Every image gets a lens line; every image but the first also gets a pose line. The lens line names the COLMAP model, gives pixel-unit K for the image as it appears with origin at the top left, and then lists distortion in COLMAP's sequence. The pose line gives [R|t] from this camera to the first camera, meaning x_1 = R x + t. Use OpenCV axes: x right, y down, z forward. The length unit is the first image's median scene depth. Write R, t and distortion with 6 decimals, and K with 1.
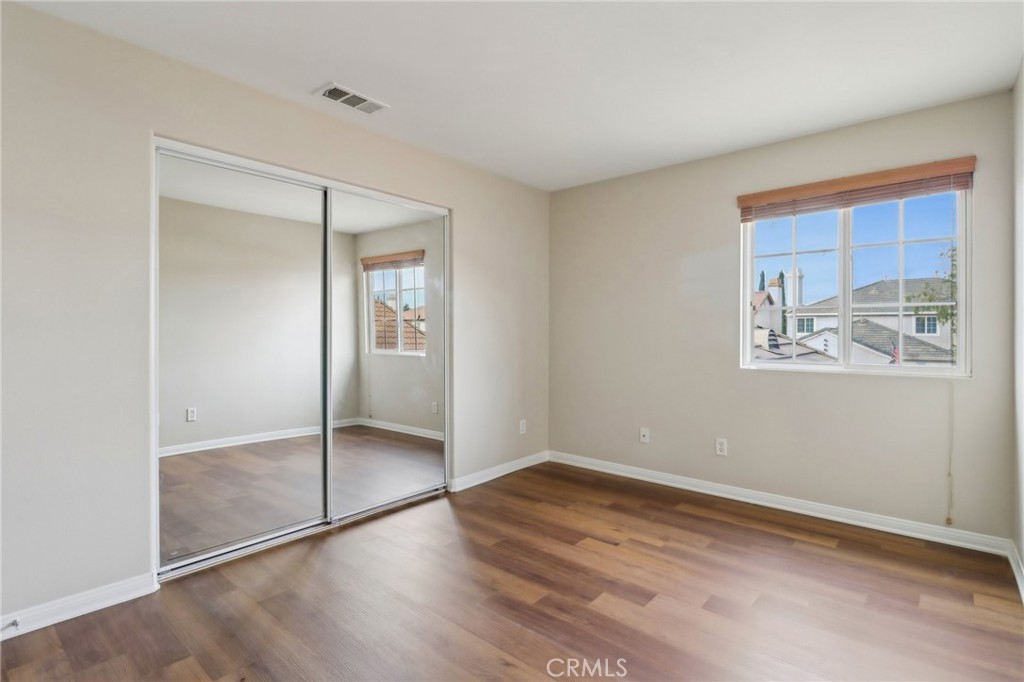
lens RADIAL K [[499.5, 0, 510.6], [0, 499.5, 327.8], [0, 0, 1]] dist [0.000458, -0.000011]
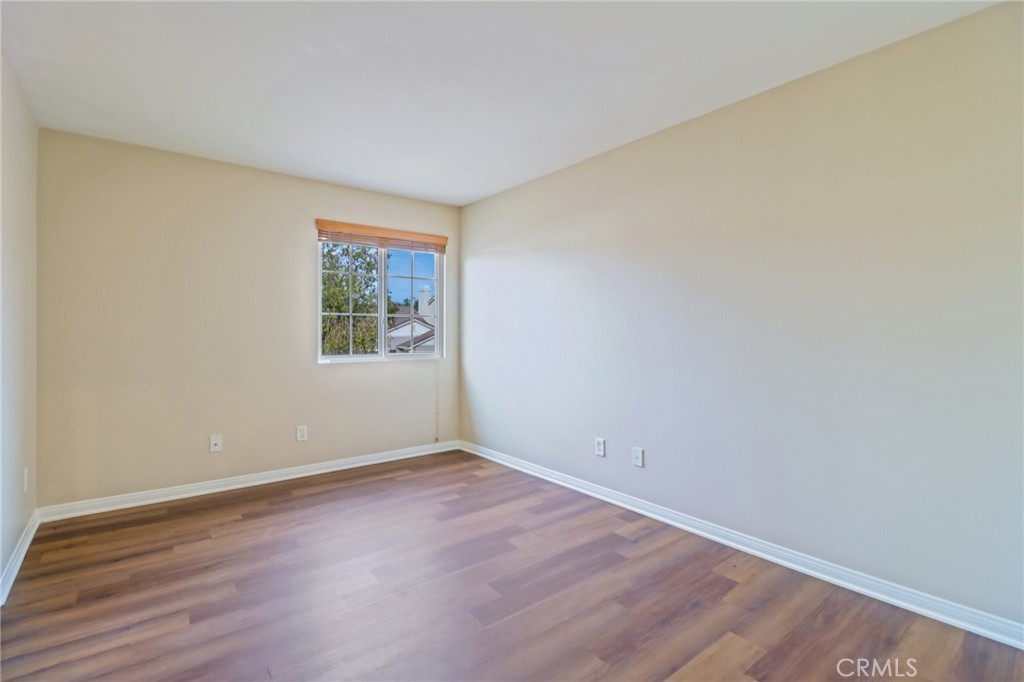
lens RADIAL K [[480.9, 0, 512.0], [0, 480.9, 341.0], [0, 0, 1]] dist [-0.000692, -0.000273]
pose [[0.182990, -0.016369, 0.982979, -0.597767], [-0.006373, 0.999821, 0.017835, 0.003756], [-0.983094, -0.009528, 0.182853, 0.341150]]
